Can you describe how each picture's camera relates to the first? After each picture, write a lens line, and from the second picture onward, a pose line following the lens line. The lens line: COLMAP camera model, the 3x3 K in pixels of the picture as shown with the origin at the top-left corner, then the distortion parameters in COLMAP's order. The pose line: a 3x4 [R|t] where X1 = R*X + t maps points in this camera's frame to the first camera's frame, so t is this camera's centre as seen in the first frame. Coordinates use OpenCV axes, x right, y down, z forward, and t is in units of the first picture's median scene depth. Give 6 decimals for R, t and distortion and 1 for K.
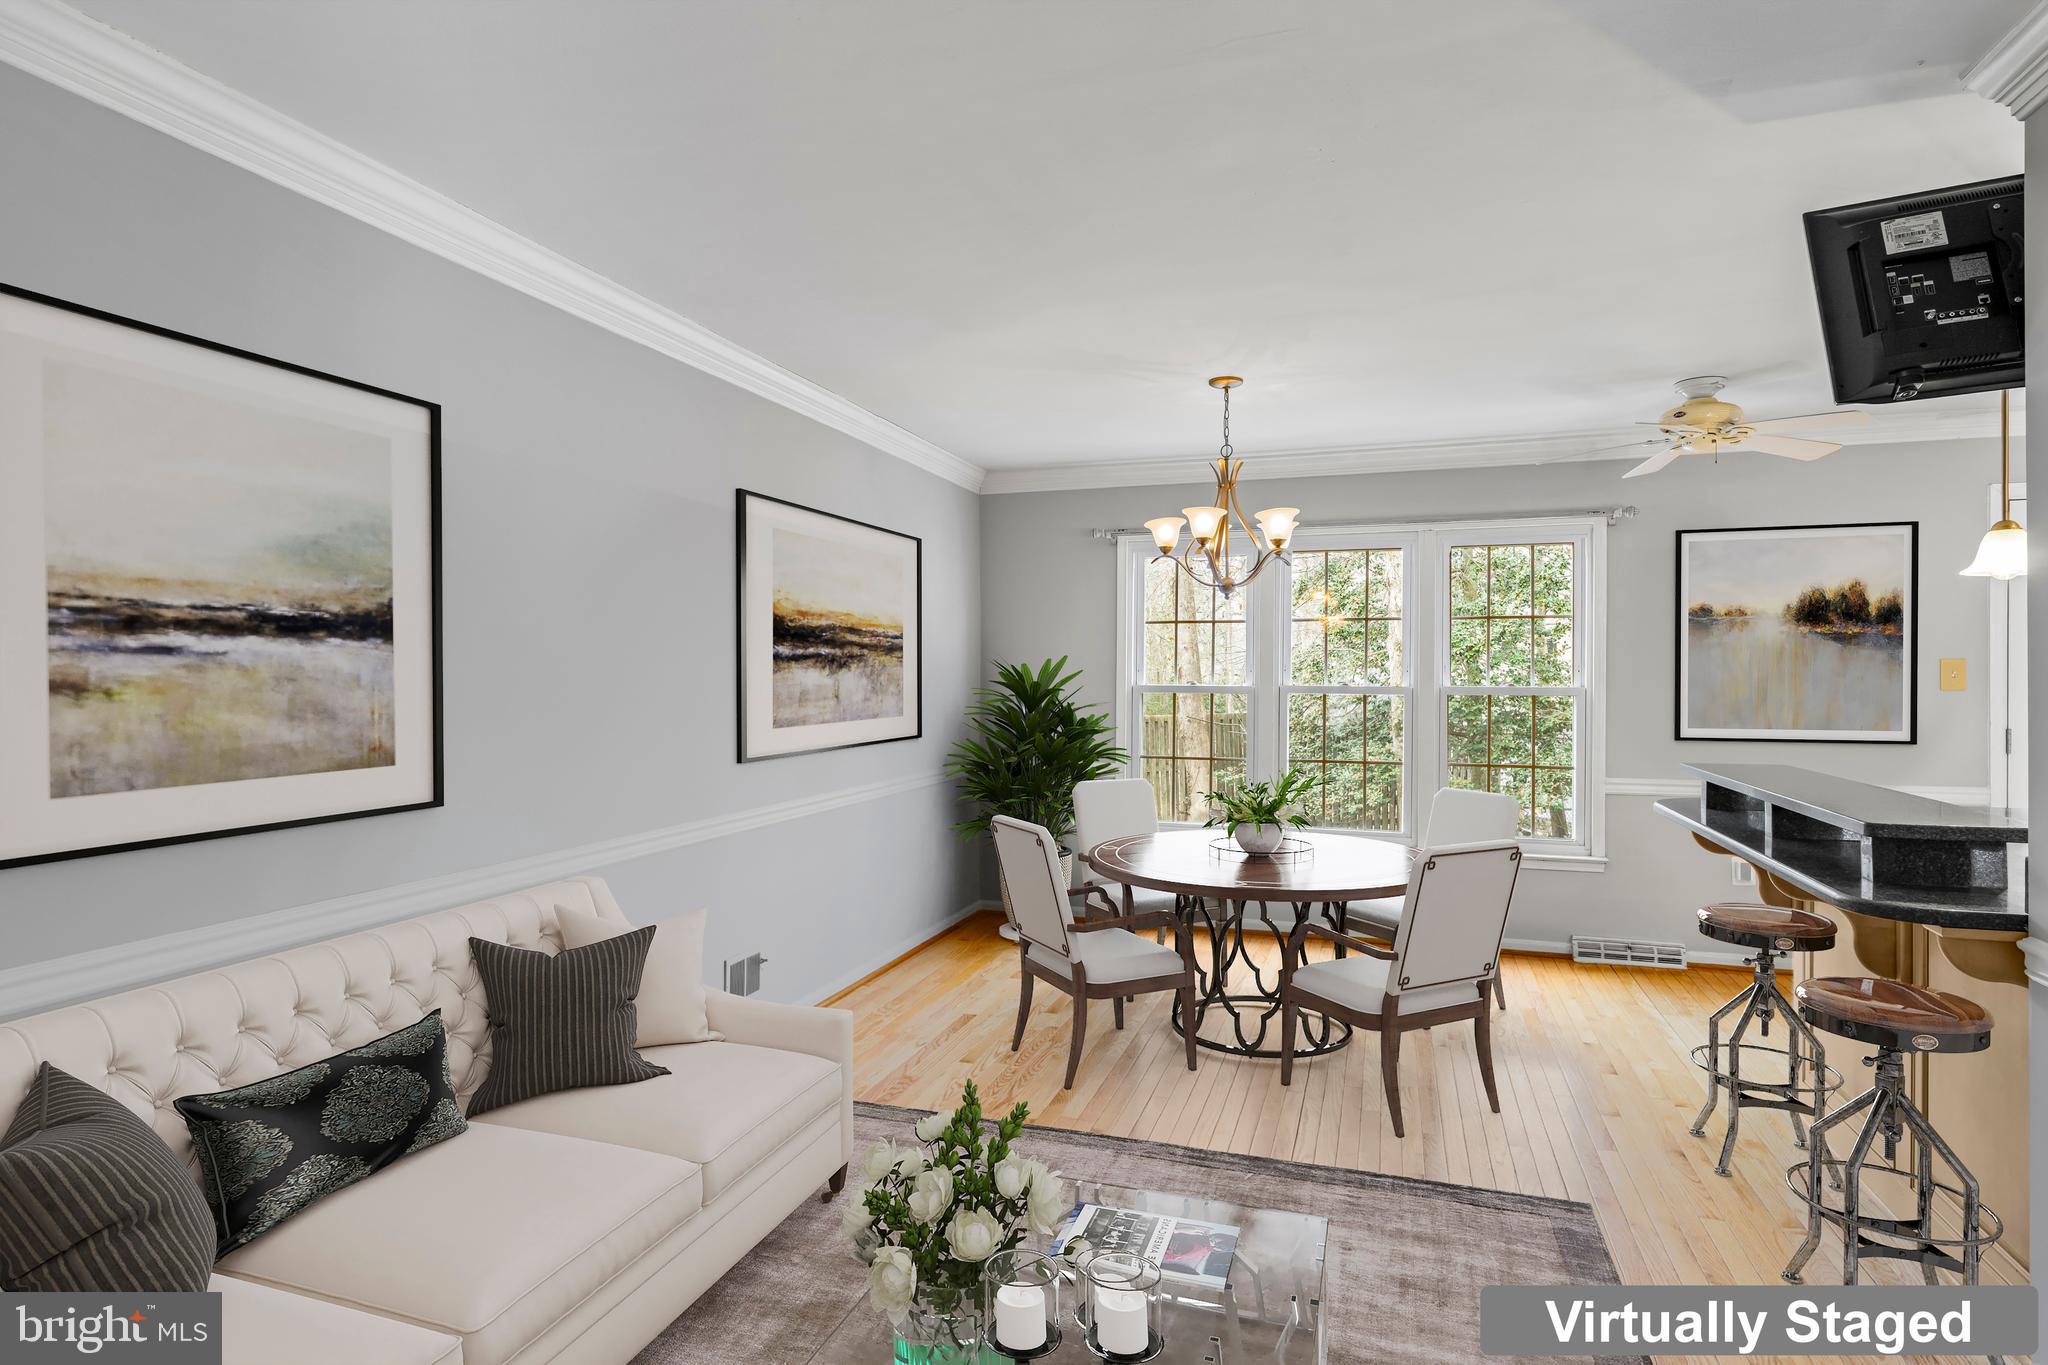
lens RADIAL K [[1099.2, 0, 958.6], [0, 1099.2, 667.6], [0, 0, 1]] dist [-0.012544, 0.002922]
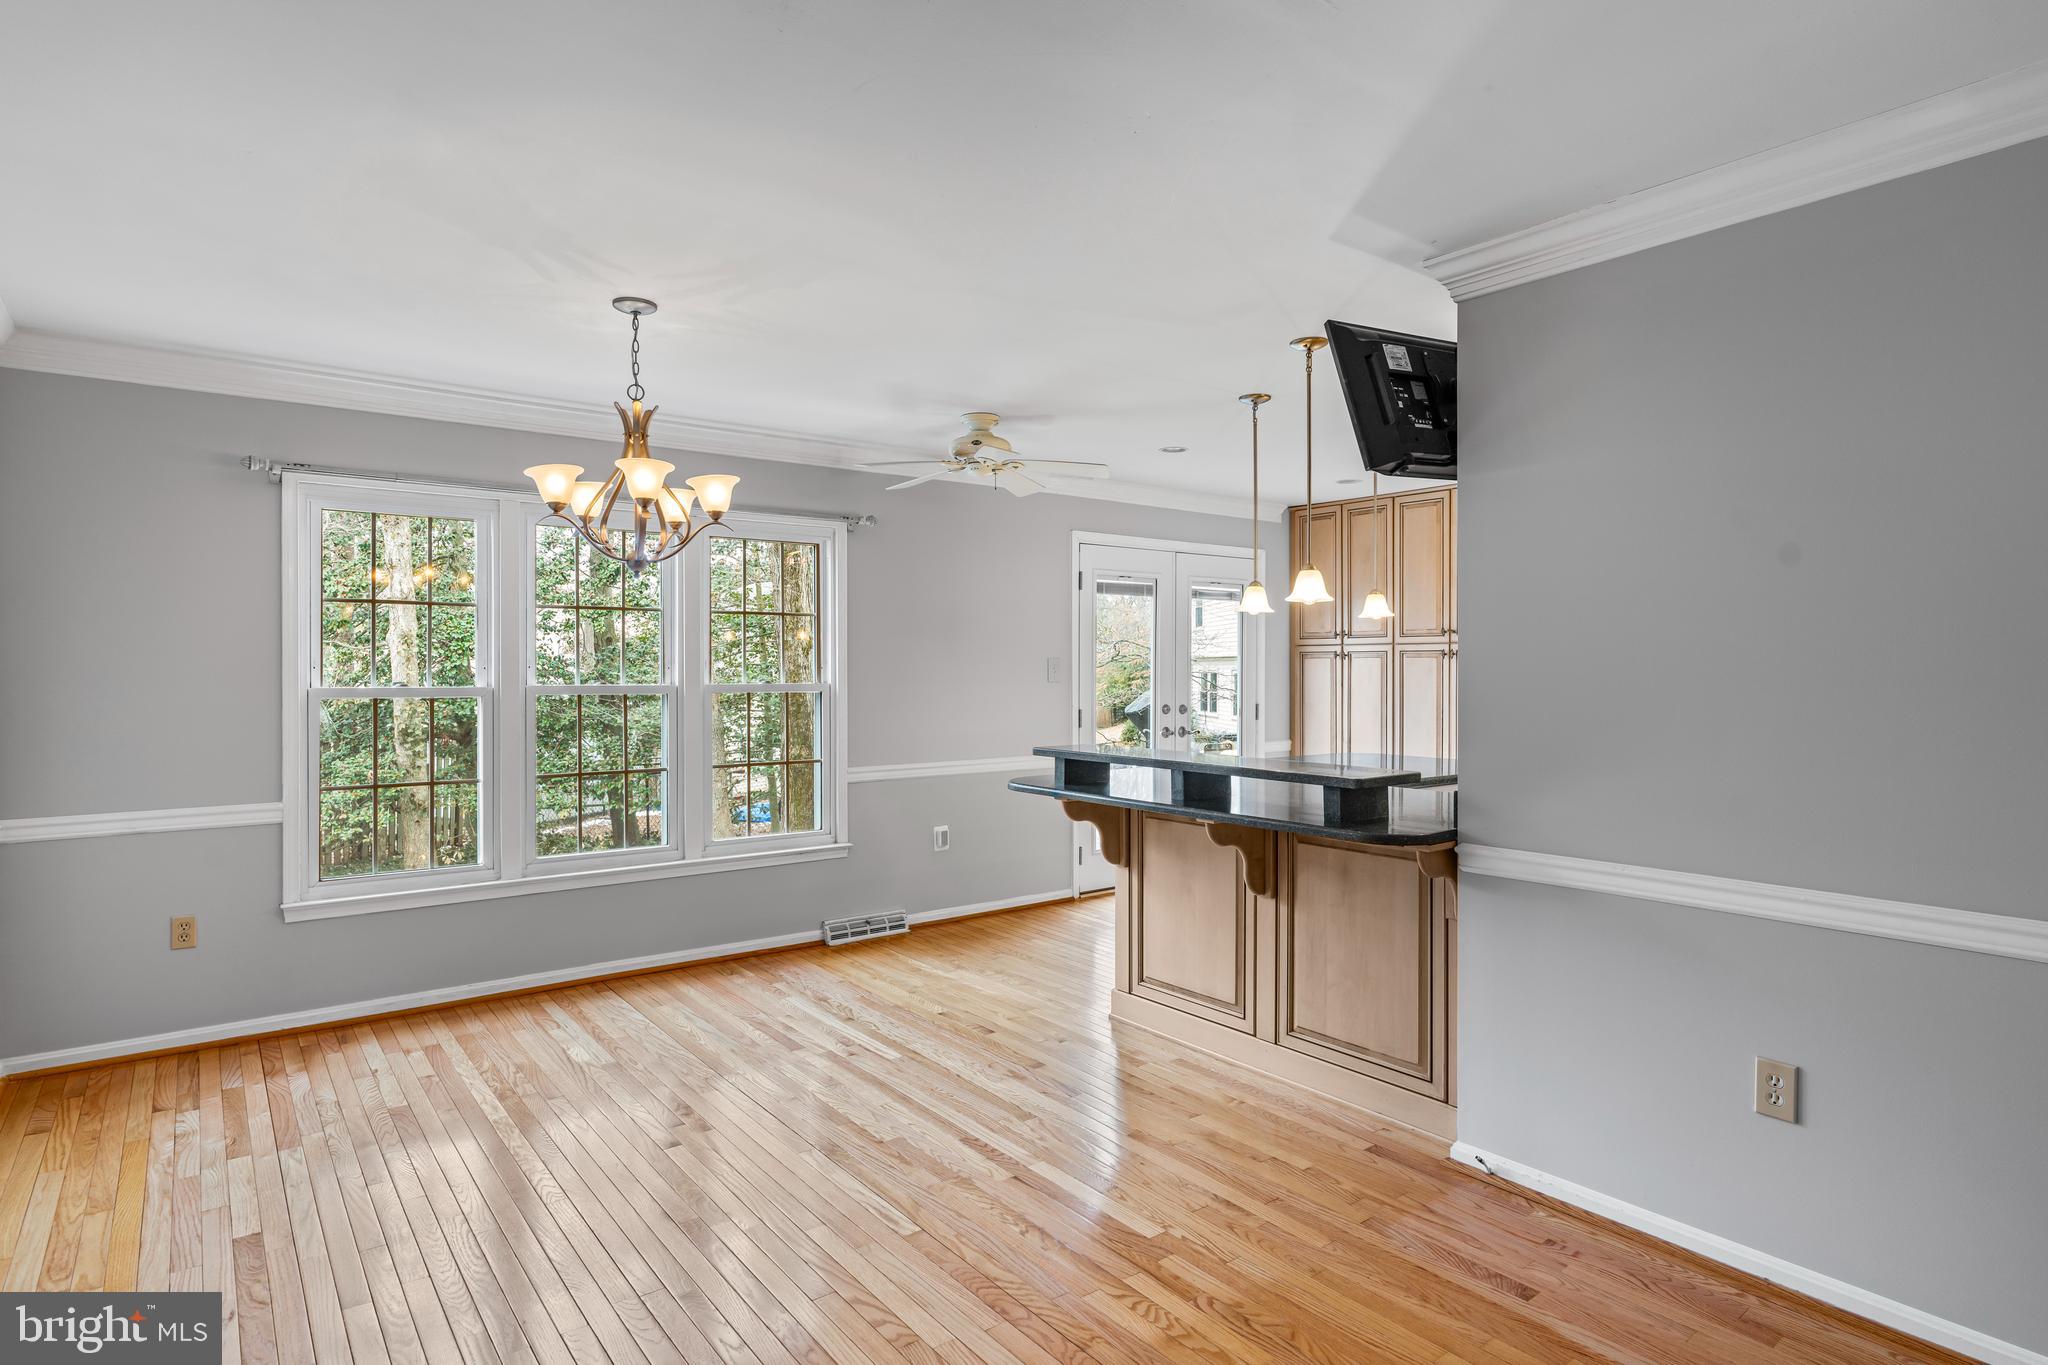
lens RADIAL K [[1139.4, 0, 1027.5], [0, 1139.4, 675.2], [0, 0, 1]] dist [-0.017828, 0.006858]
pose [[0.513583, -0.007235, 0.858009, -0.329607], [-0.002950, 0.999944, 0.010197, -0.001749], [-0.858035, -0.007768, 0.513533, 0.343879]]
